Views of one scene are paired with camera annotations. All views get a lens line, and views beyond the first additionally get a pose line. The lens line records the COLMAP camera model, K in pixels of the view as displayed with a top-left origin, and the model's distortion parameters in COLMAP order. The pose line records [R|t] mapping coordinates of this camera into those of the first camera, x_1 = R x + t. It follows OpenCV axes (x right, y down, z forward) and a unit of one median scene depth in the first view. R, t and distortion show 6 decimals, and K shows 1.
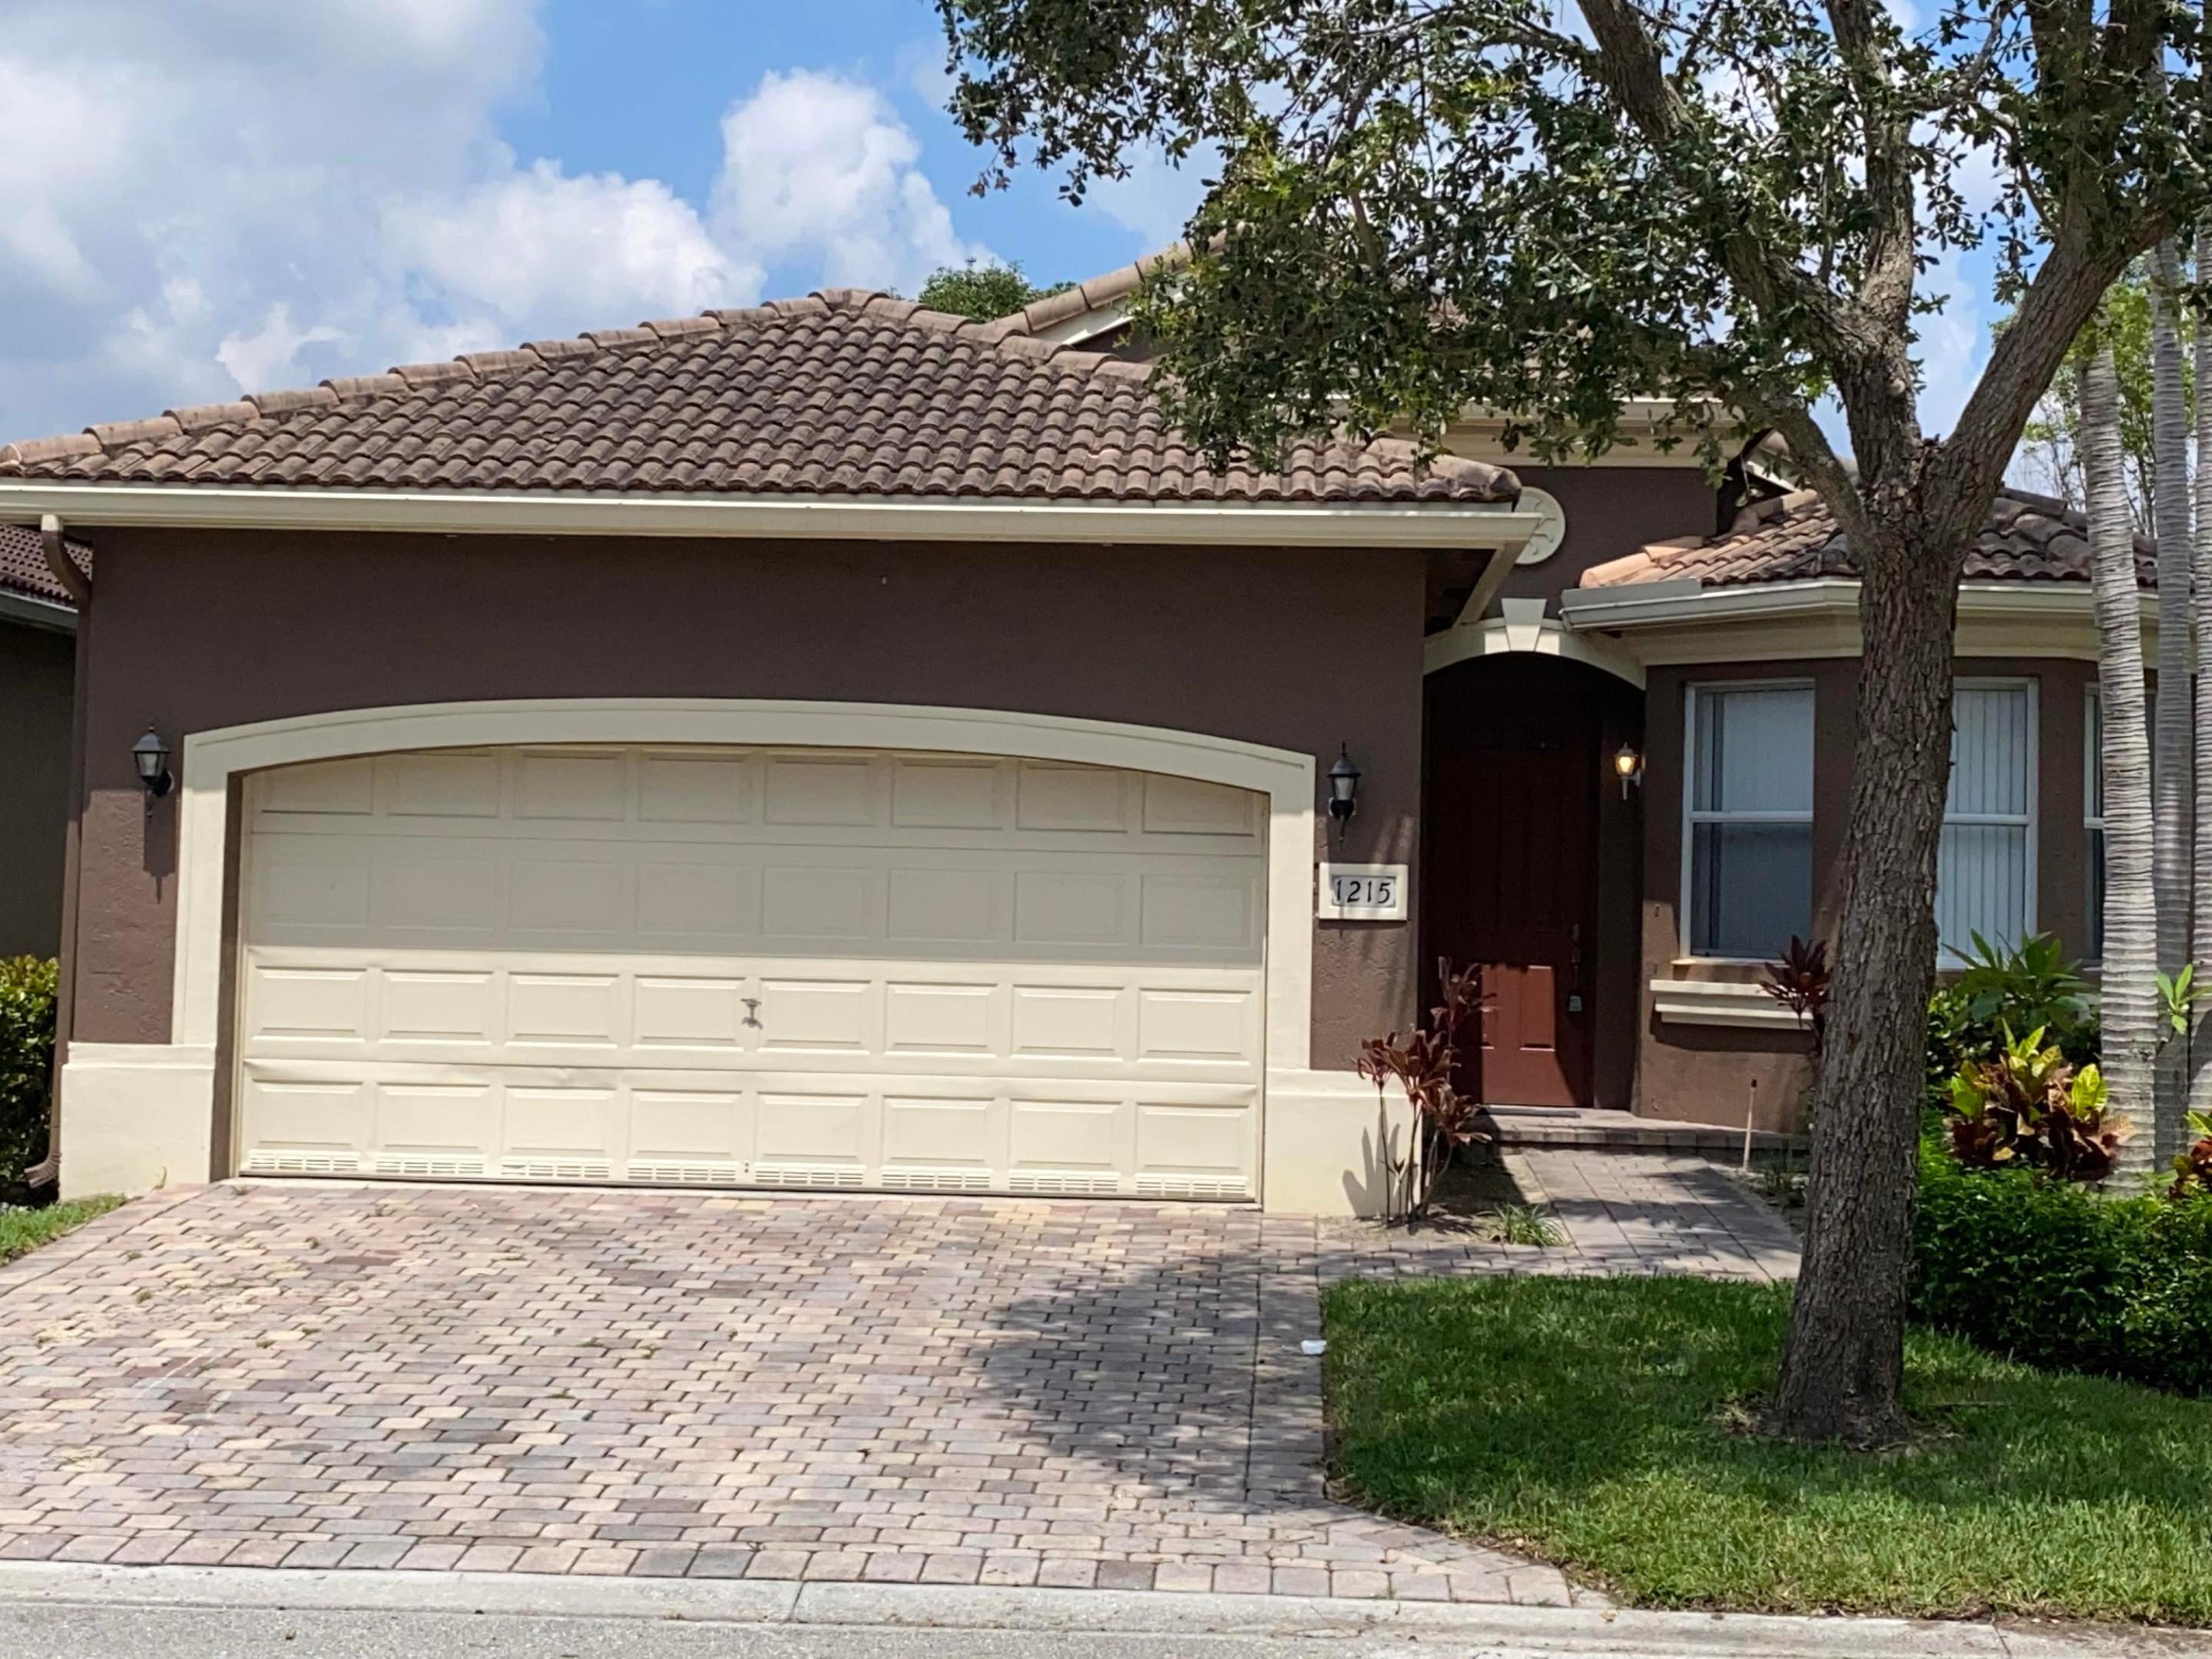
lens RADIAL K [[3291.8, 0, 1106.0], [0, 3291.8, 829.5], [0, 0, 1]] dist [0.143606, 0.014236]
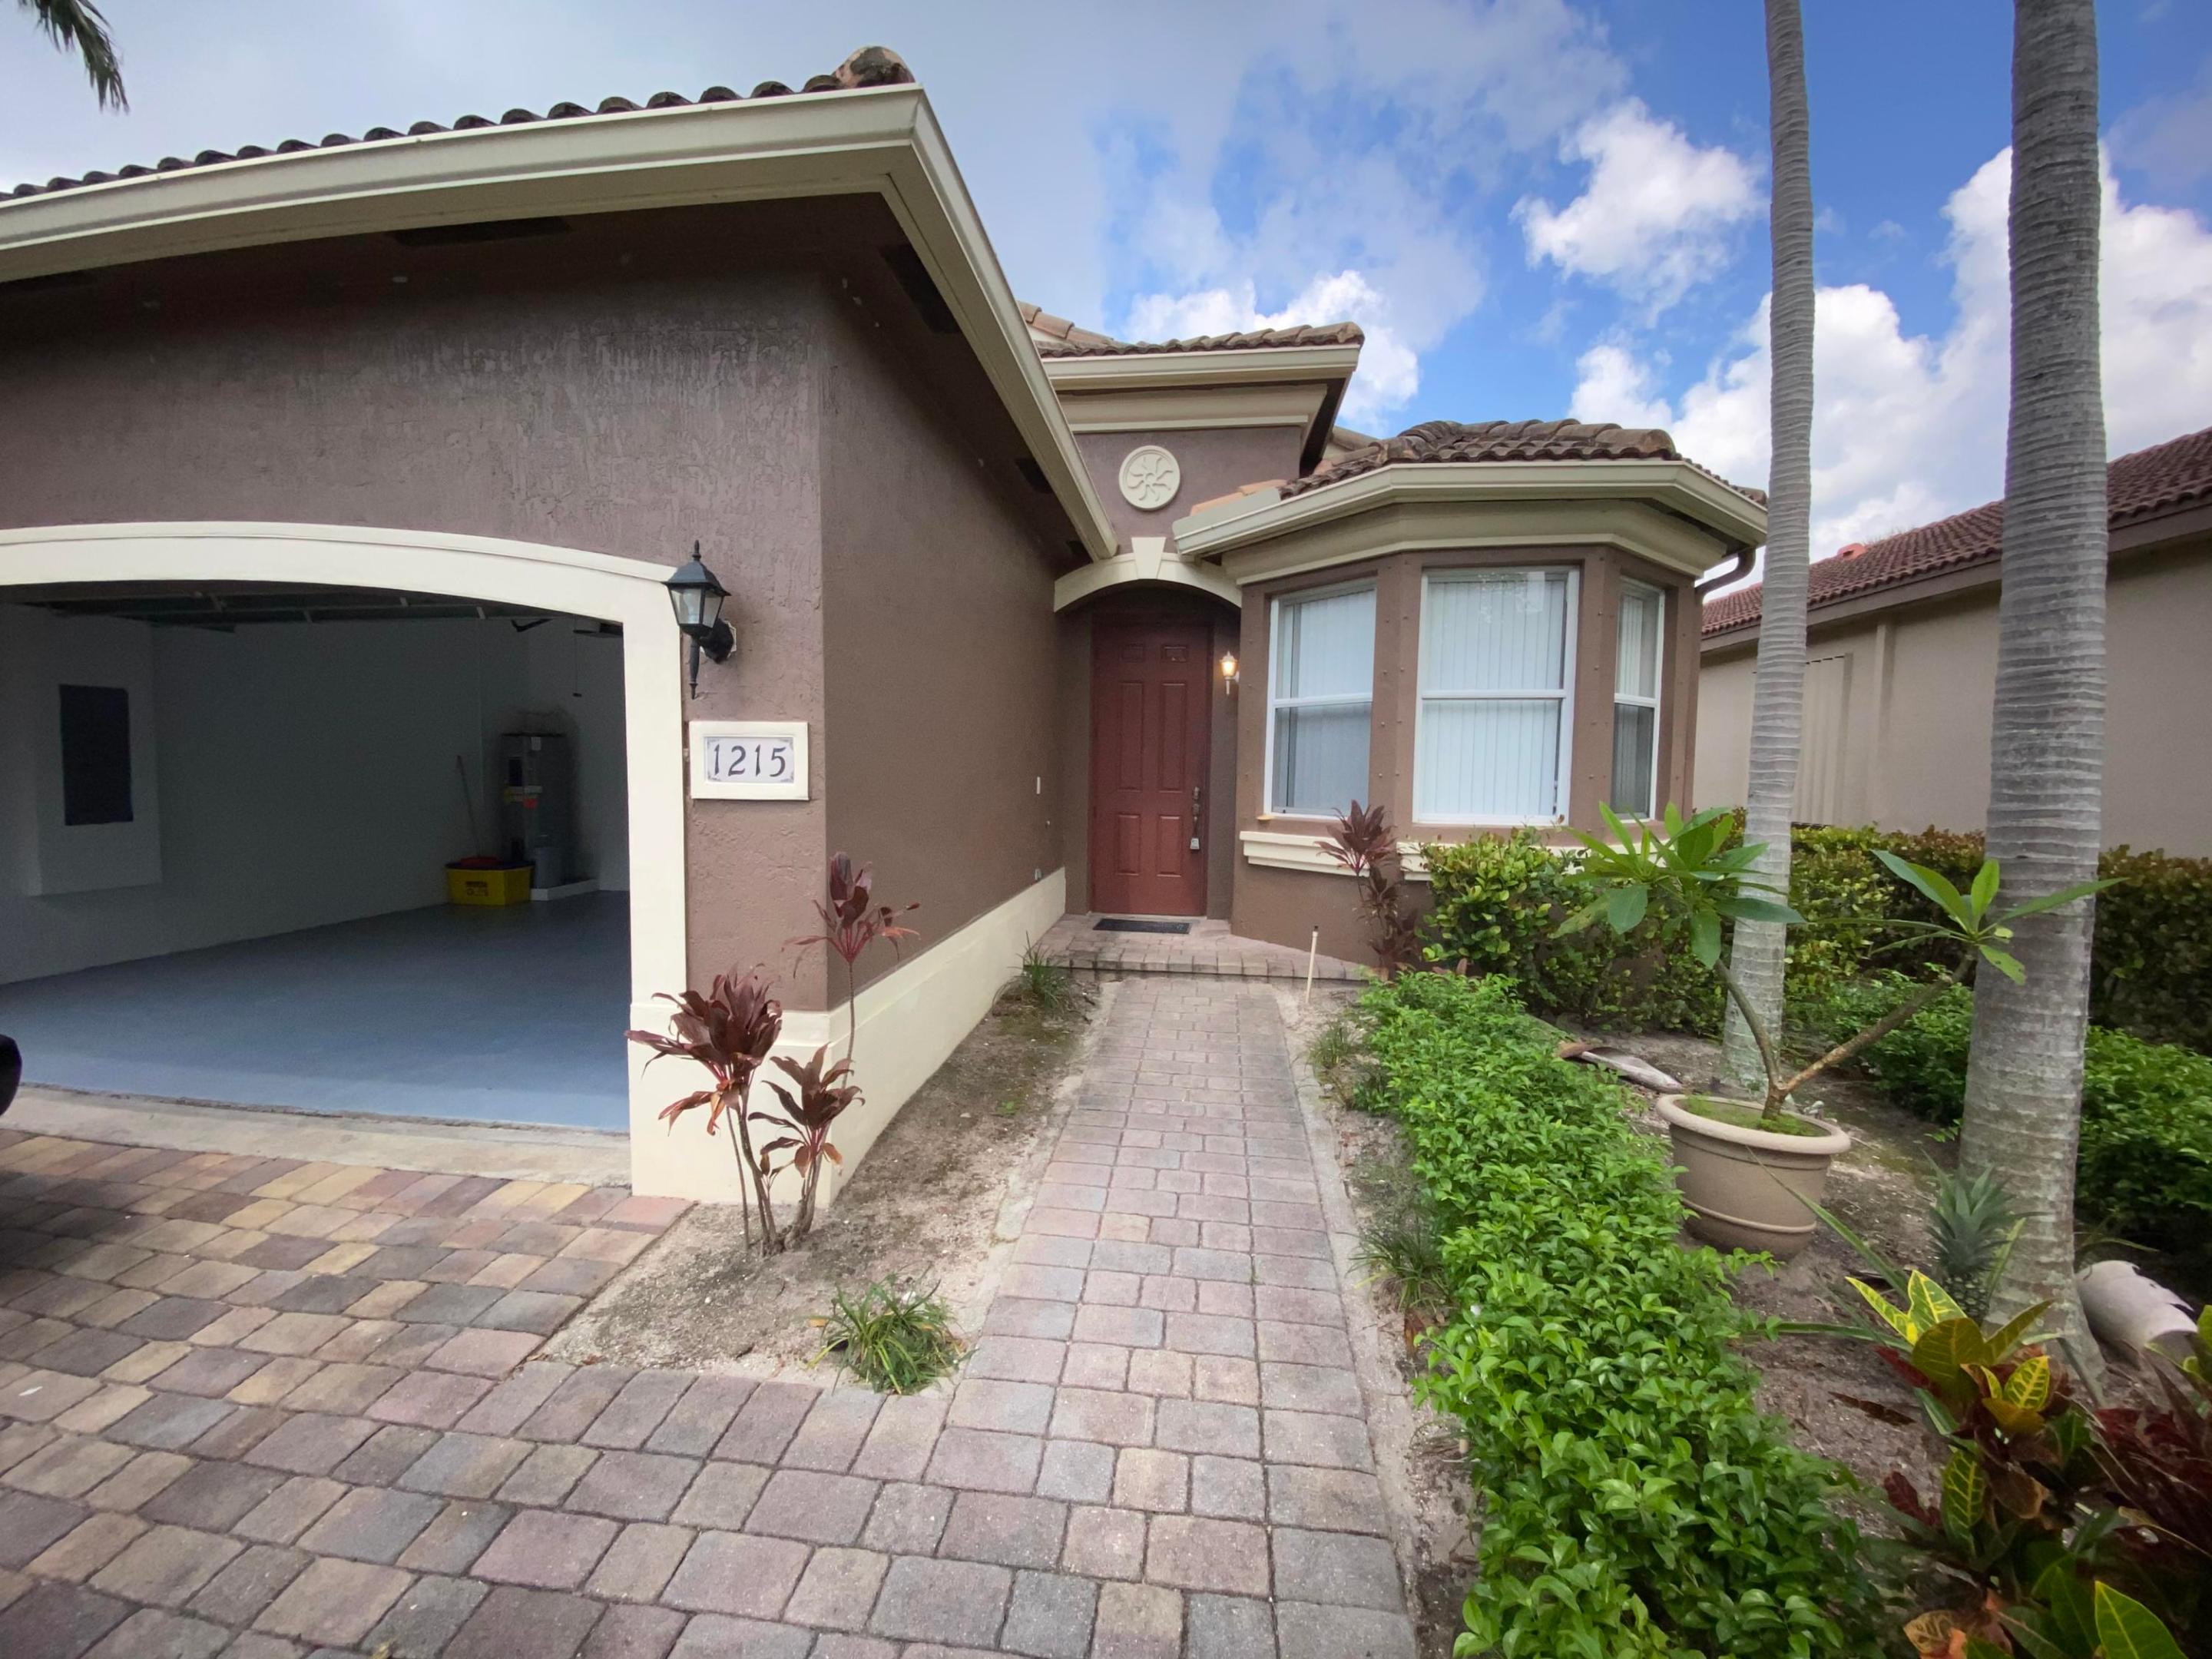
lens RADIAL K [[903.5, 0, 1099.9], [0, 903.5, 842.4], [0, 0, 1]] dist [-0.000746, -0.000247]
pose [[0.998535, -0.004916, -0.053886, 0.158280], [0.010330, 0.994867, 0.100660, 0.017260], [0.053115, -0.101069, 0.993461, 0.795771]]
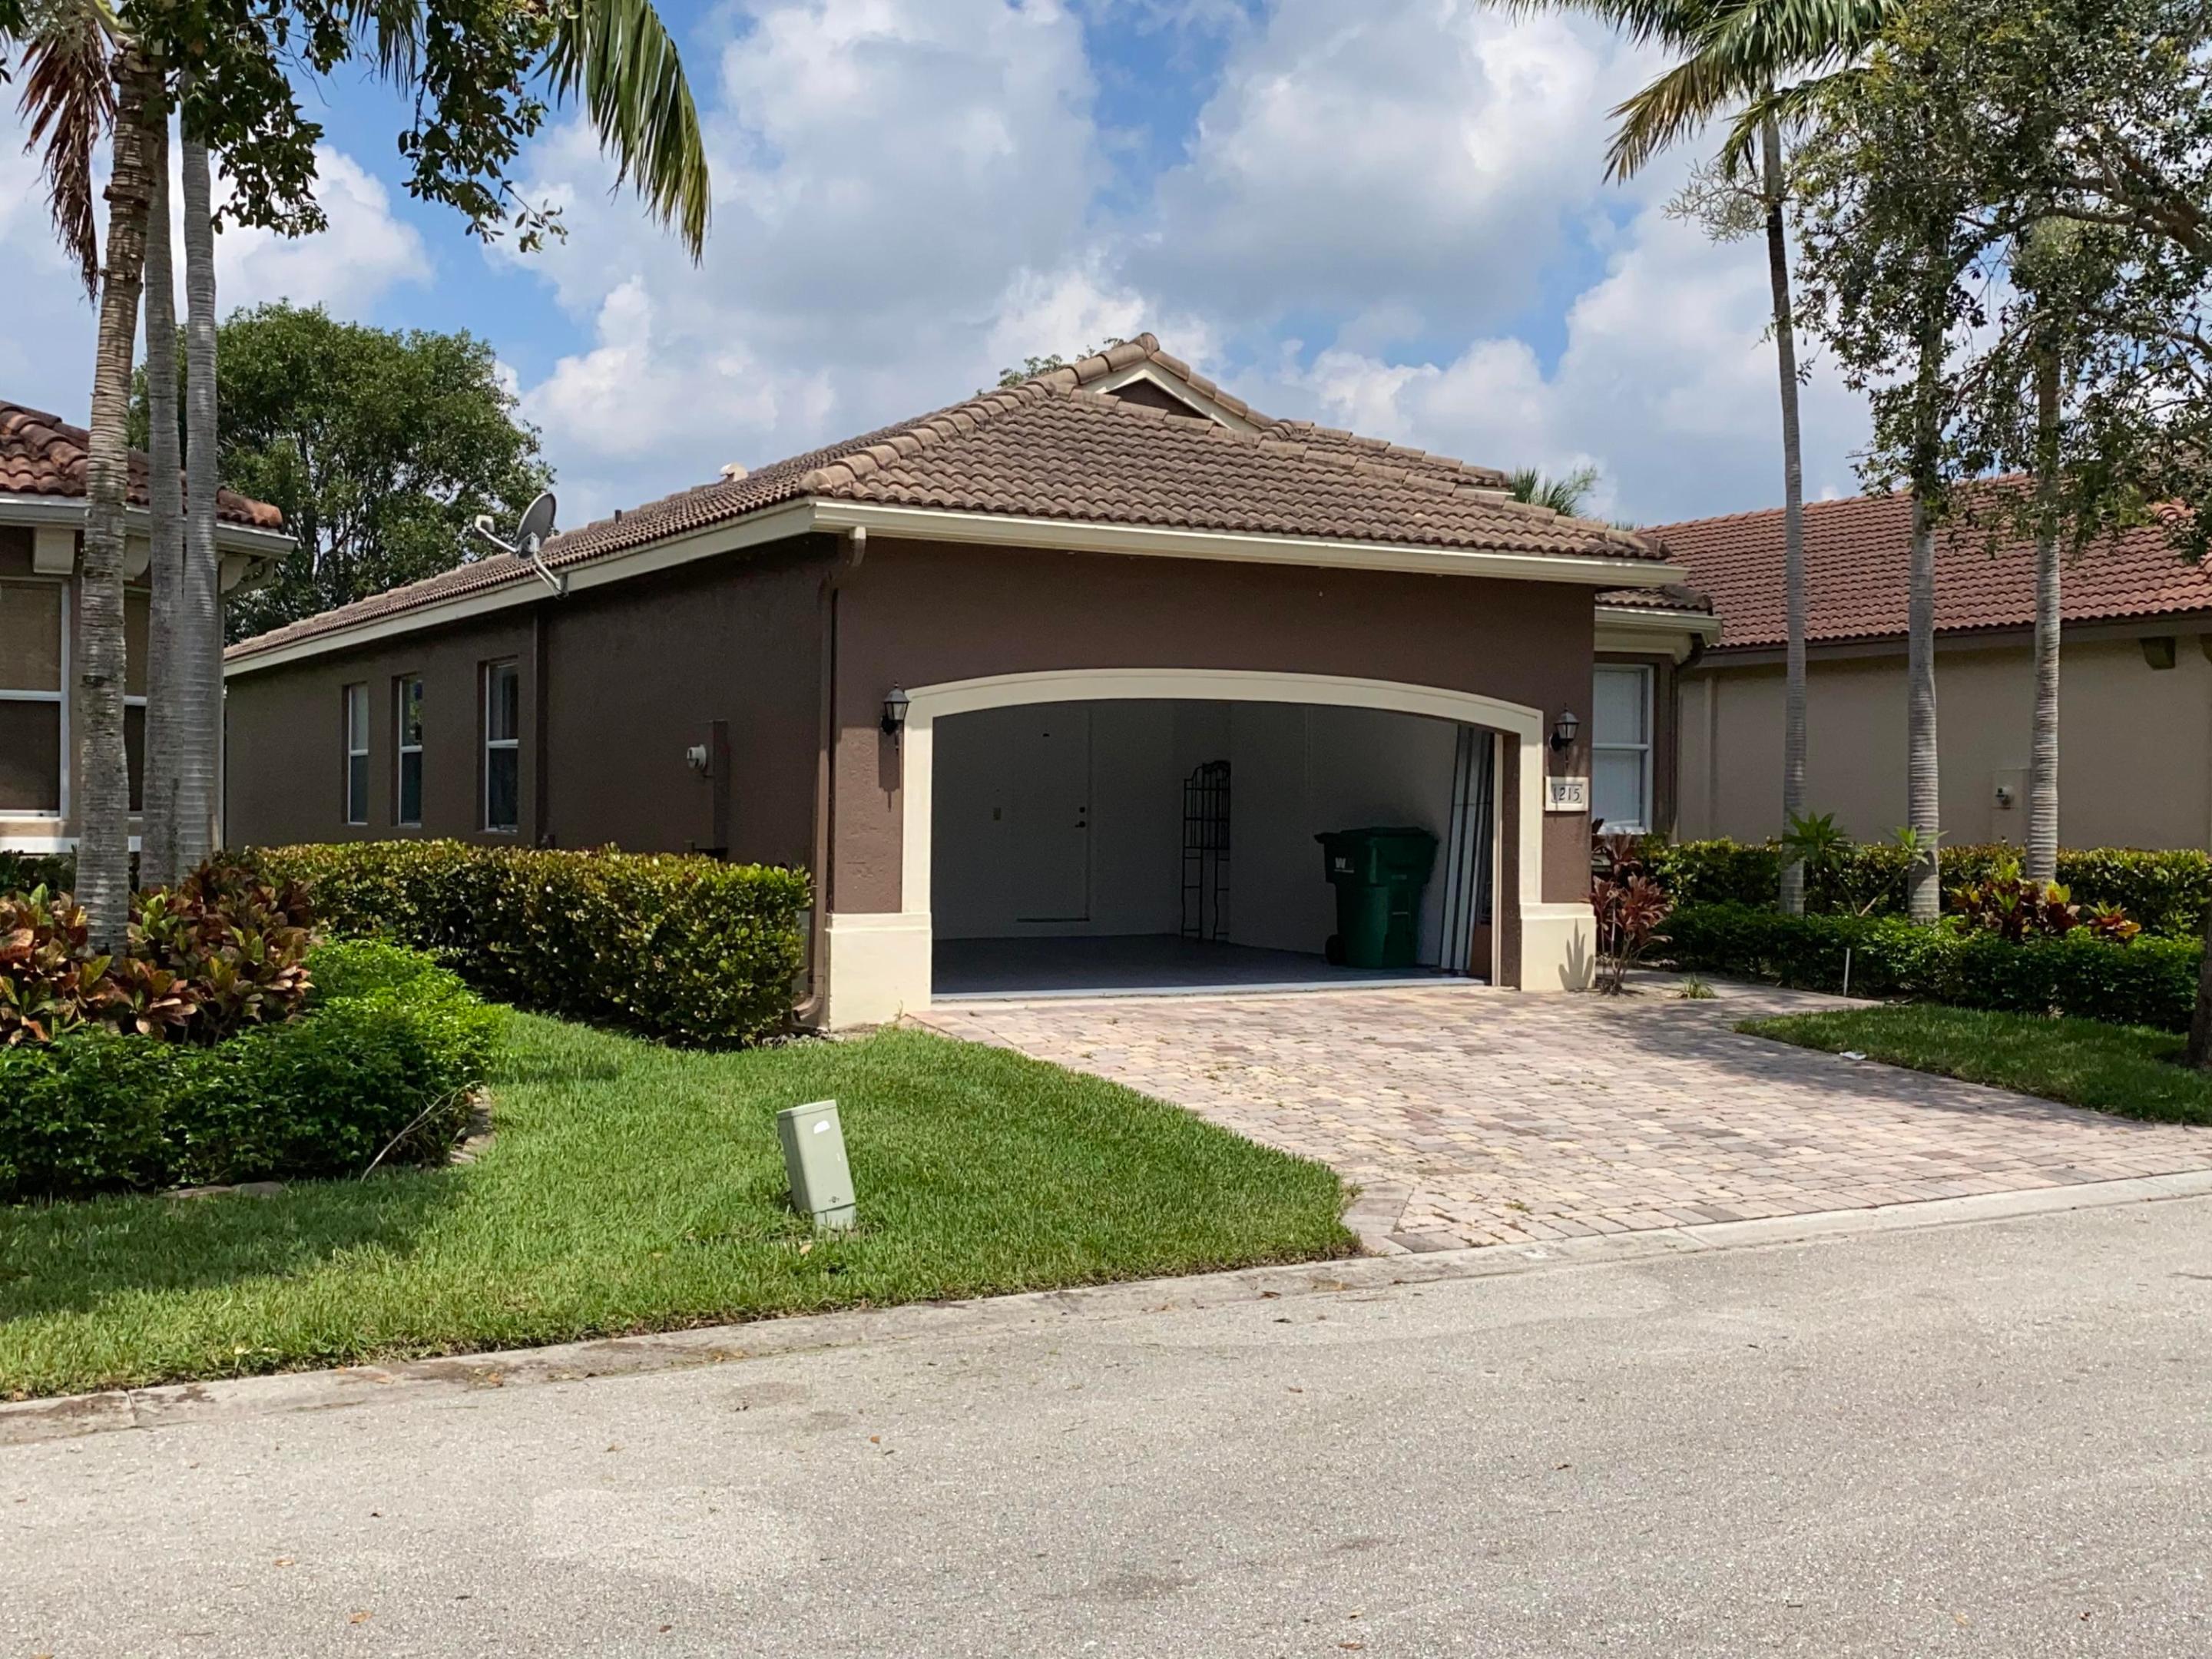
lens RADIAL K [[2379.8, 0, 1106.0], [0, 2379.8, 829.5], [0, 0, 1]] dist [0.002181, 0.000597]
pose [[0.841760, -0.018548, 0.539533, -0.740123], [-0.002948, 0.999237, 0.038952, -0.008747], [-0.539844, -0.034379, 0.841063, 0.121703]]
